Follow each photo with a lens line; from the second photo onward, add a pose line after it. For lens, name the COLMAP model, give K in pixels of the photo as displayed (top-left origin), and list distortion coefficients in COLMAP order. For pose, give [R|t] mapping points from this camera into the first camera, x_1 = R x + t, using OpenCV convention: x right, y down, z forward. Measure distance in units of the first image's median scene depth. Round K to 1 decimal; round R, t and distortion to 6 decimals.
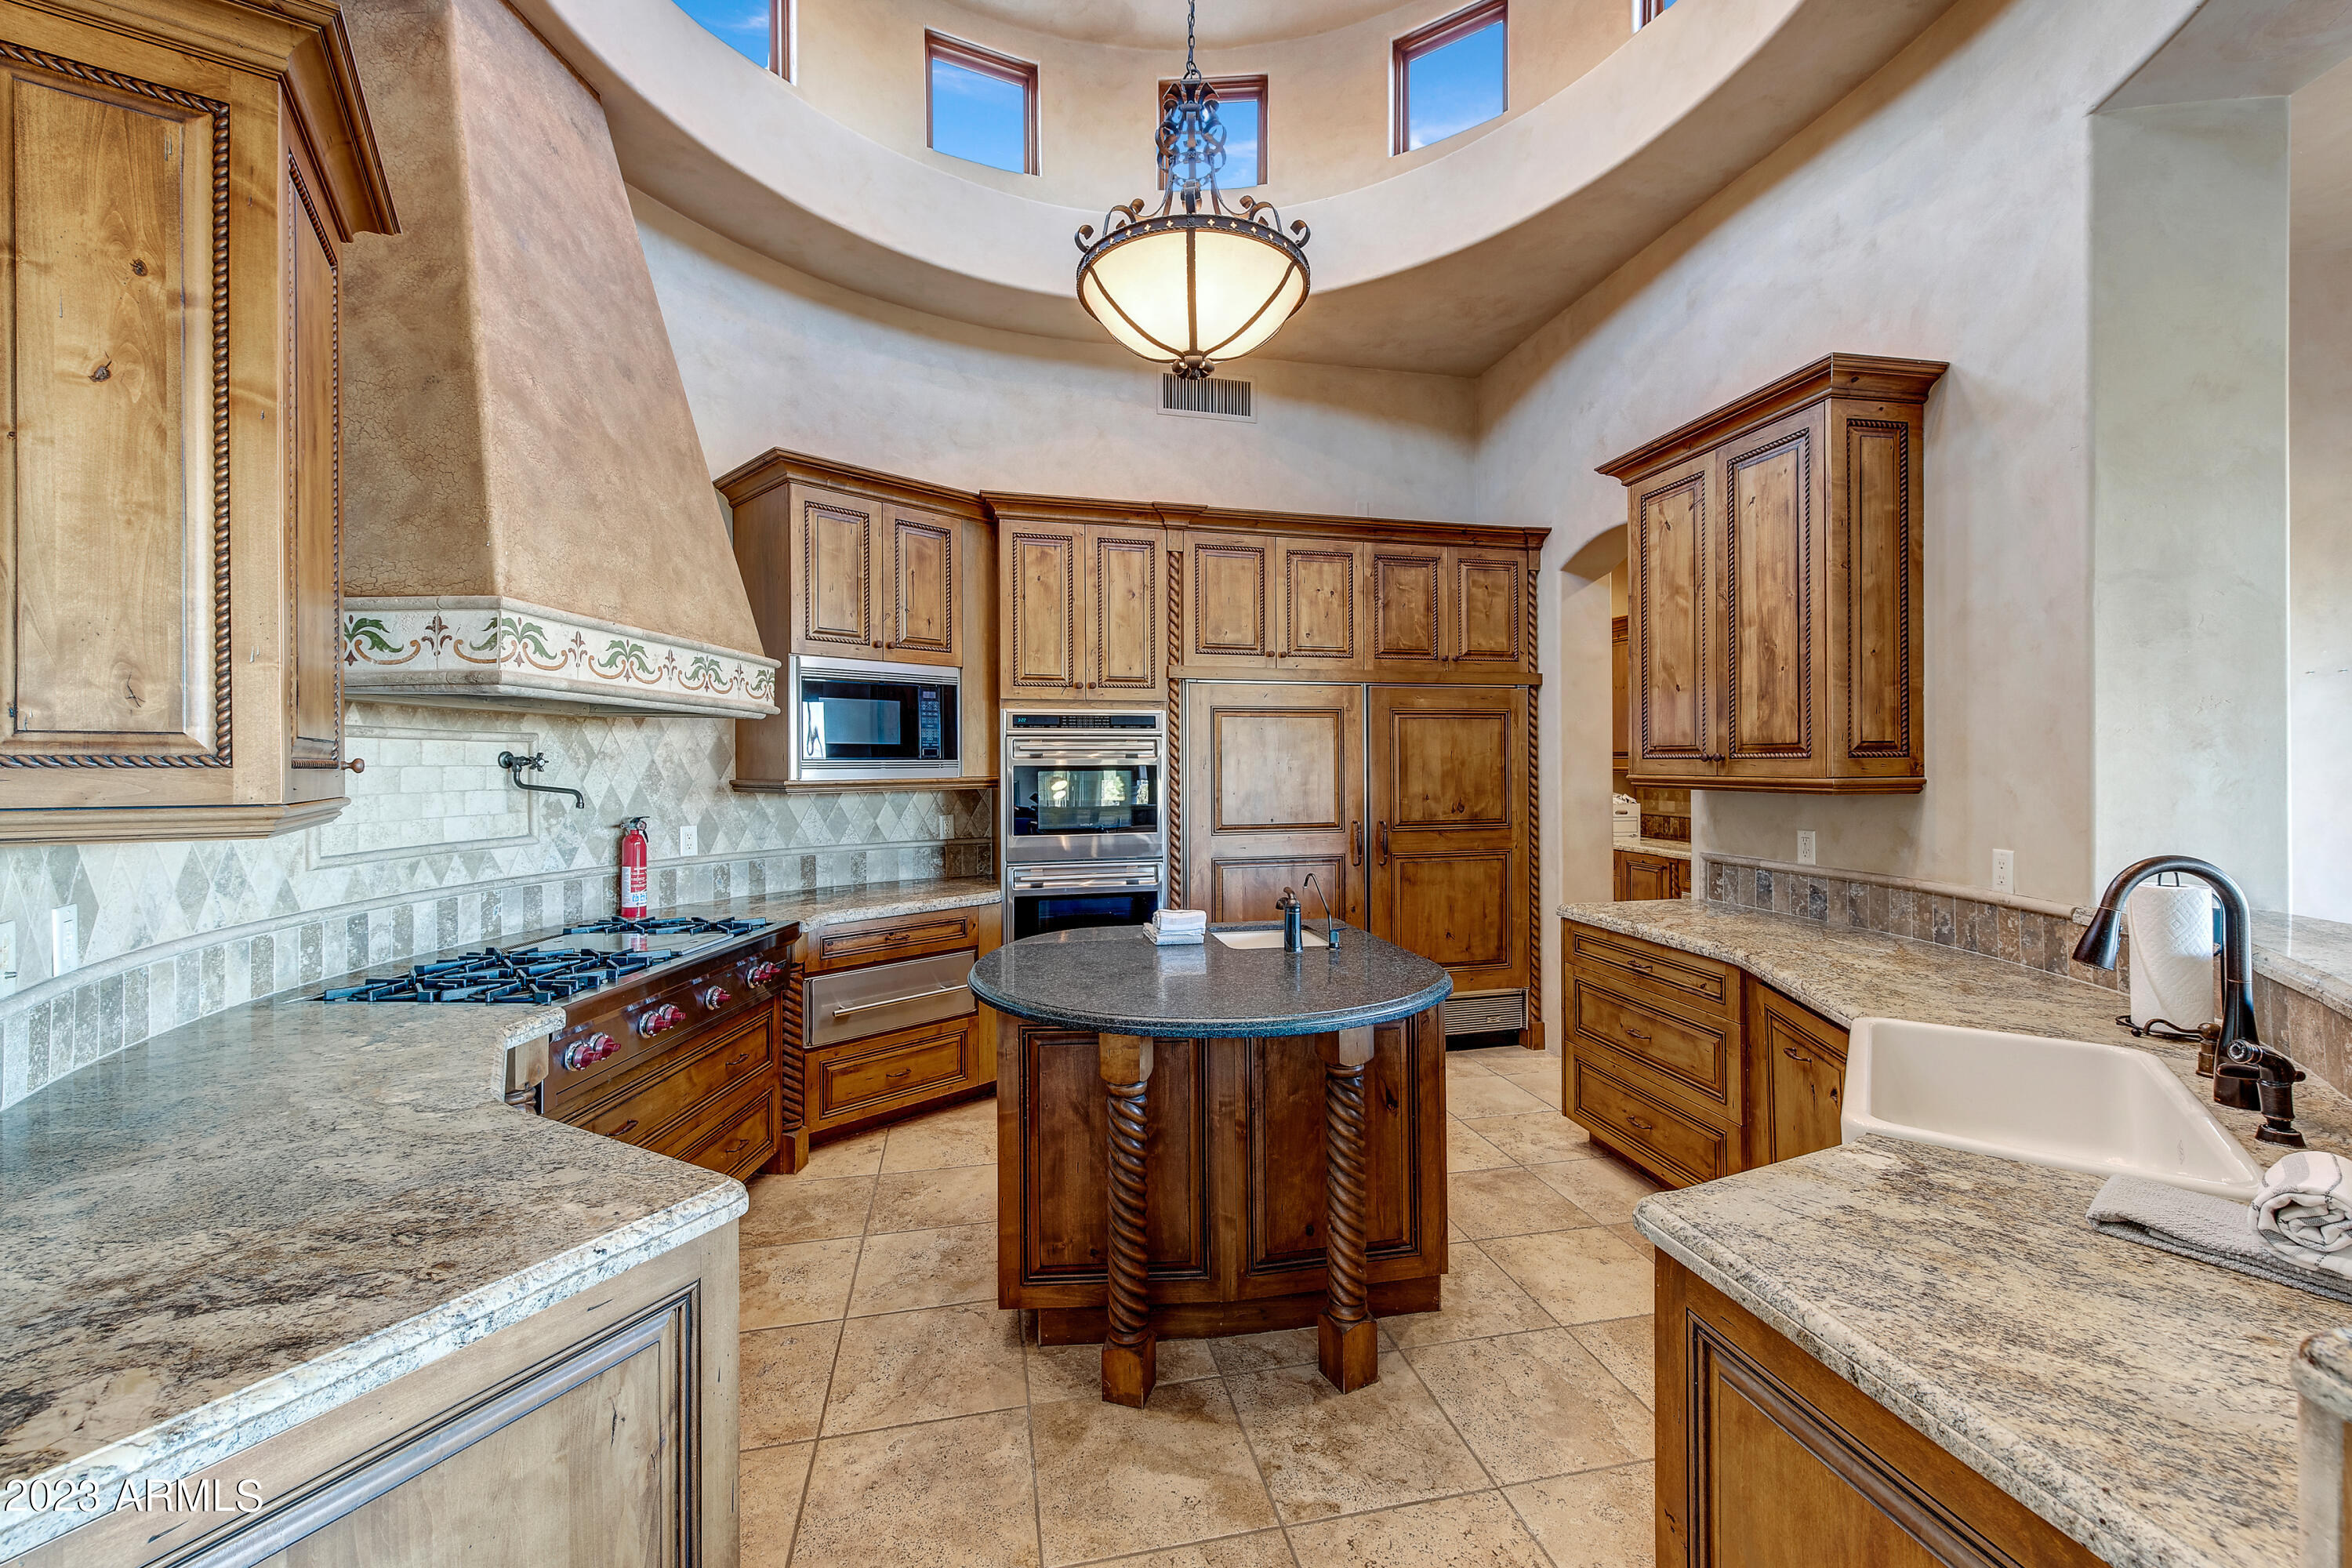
lens RADIAL K [[945.8, 0, 1182.0], [0, 945.8, 767.2], [0, 0, 1]] dist [0.000972, 0.000123]
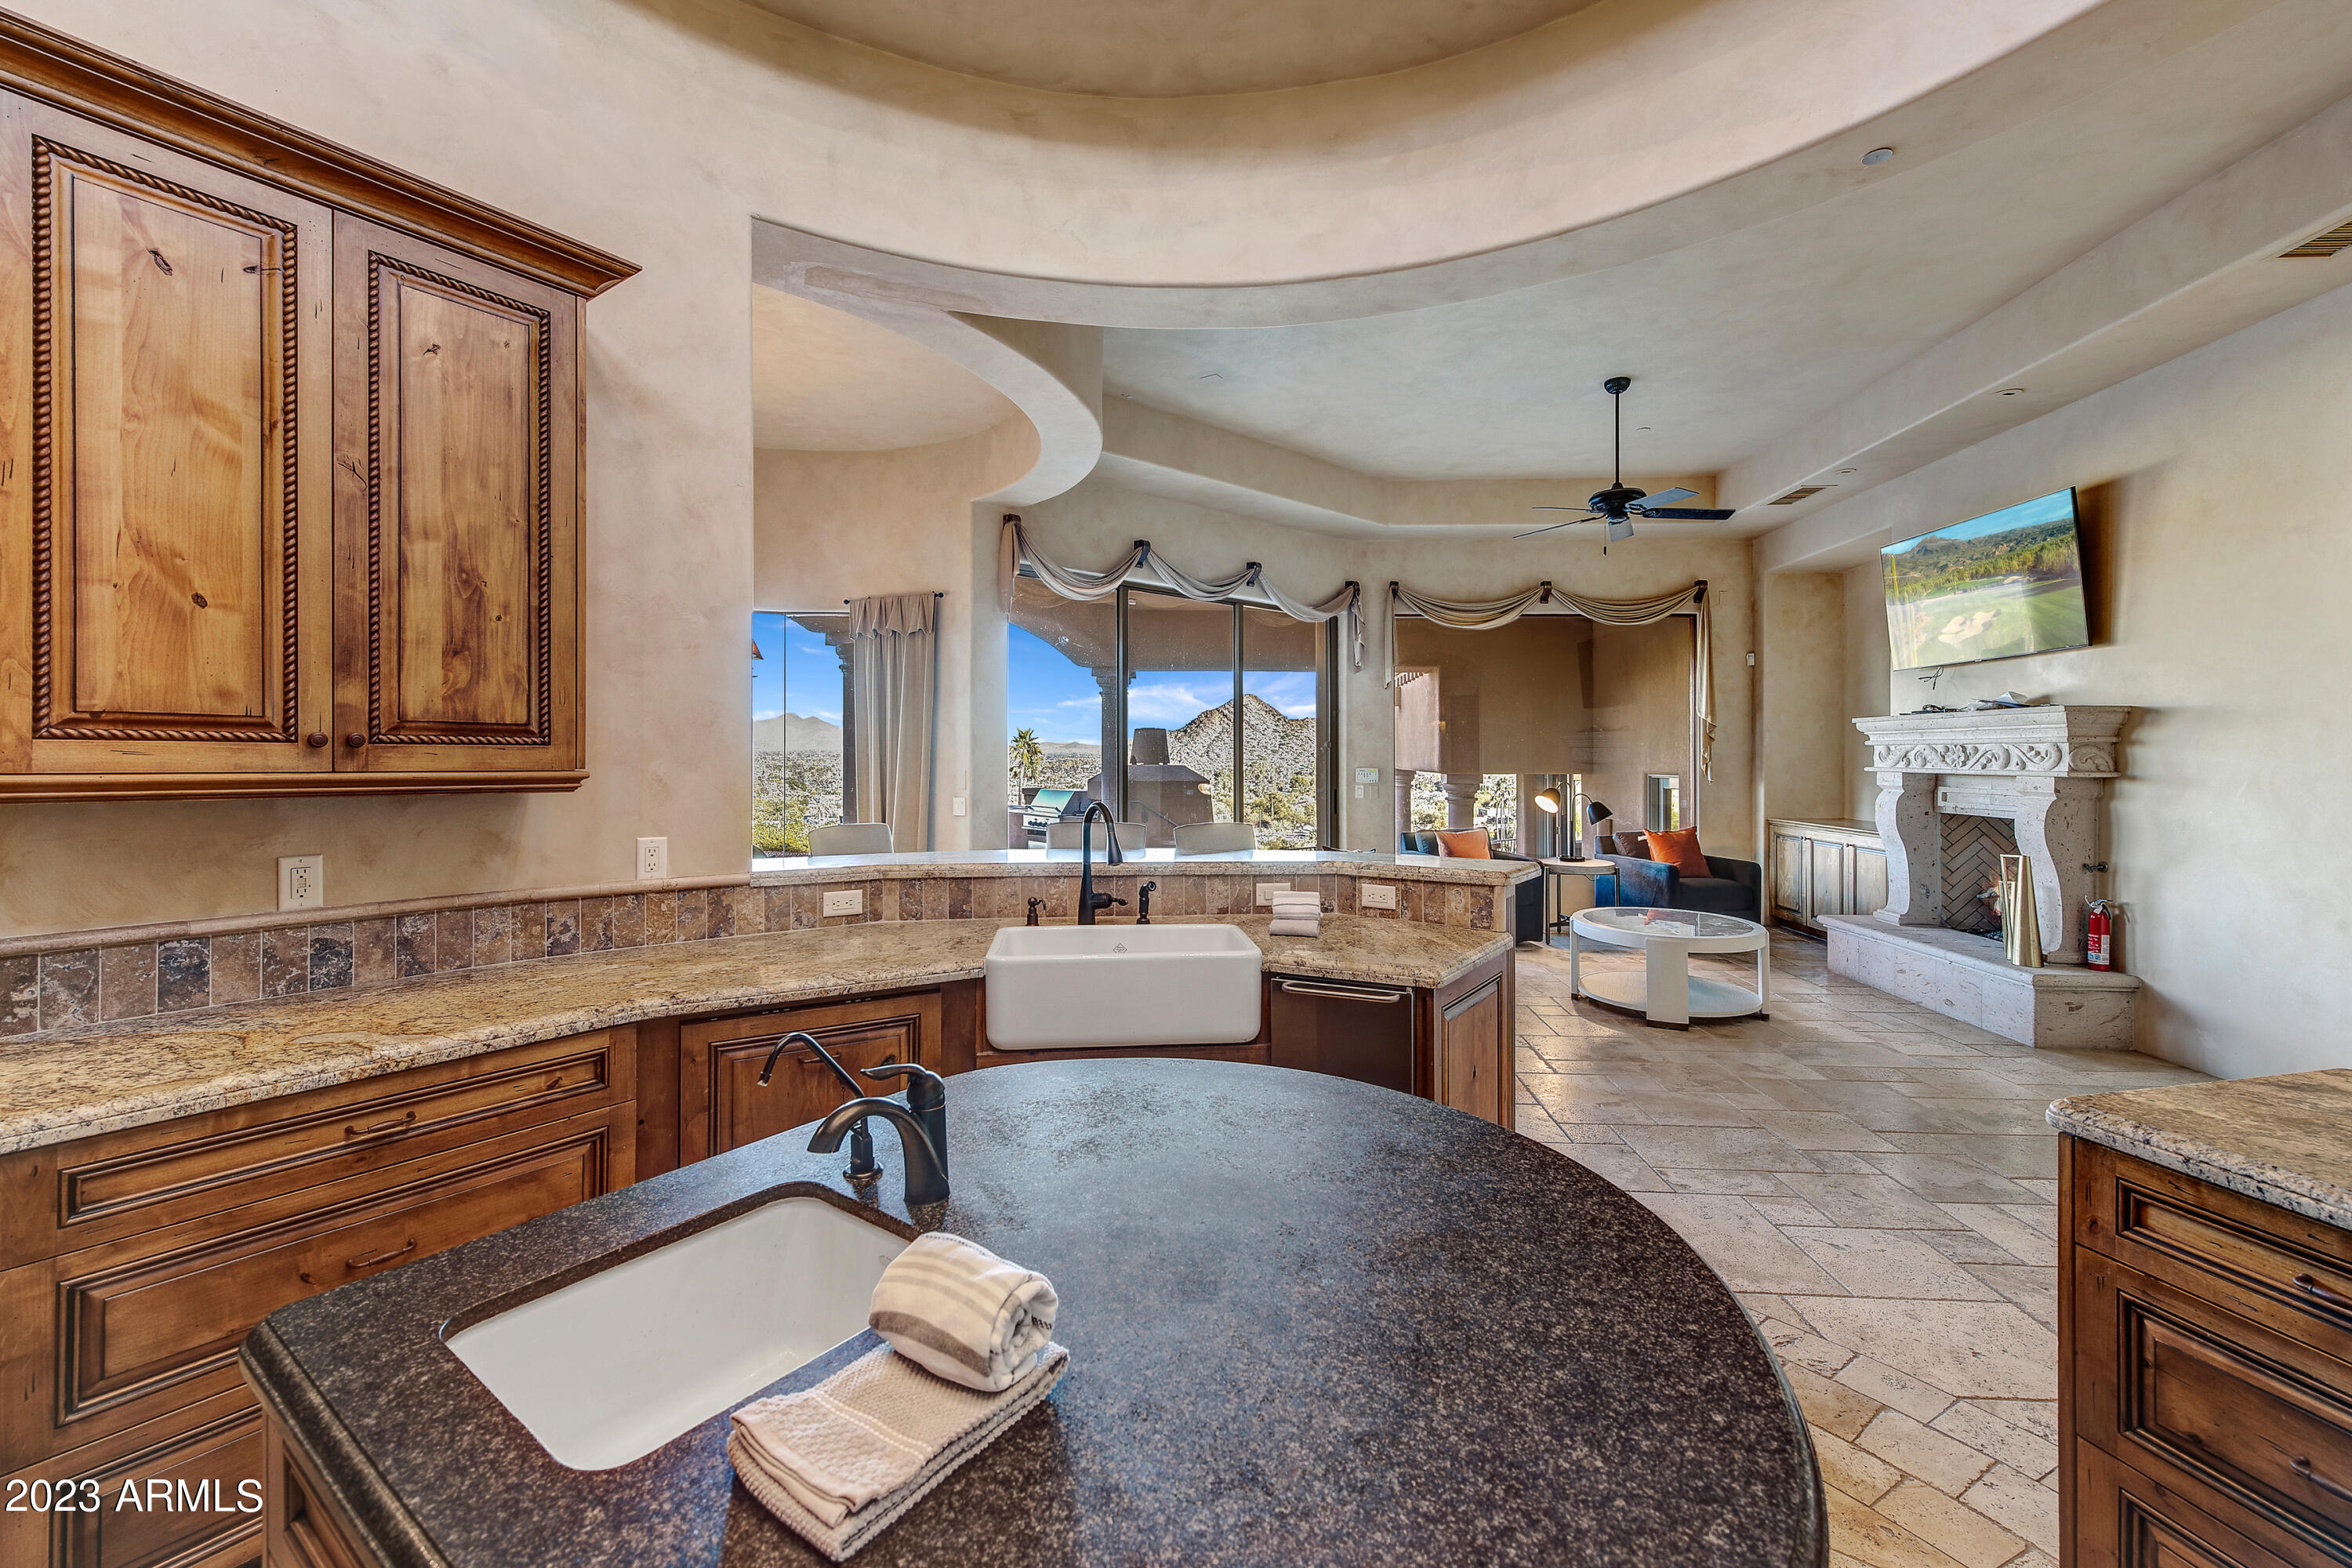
lens RADIAL K [[945.8, 0, 1180.6], [0, 945.8, 764.3], [0, 0, 1]] dist [0.000972, 0.000123]
pose [[-0.678800, -0.002959, 0.734317, -0.232705], [0.003158, 0.999971, 0.006949, 0.002232], [-0.734316, 0.007035, -0.678771, 1.090779]]
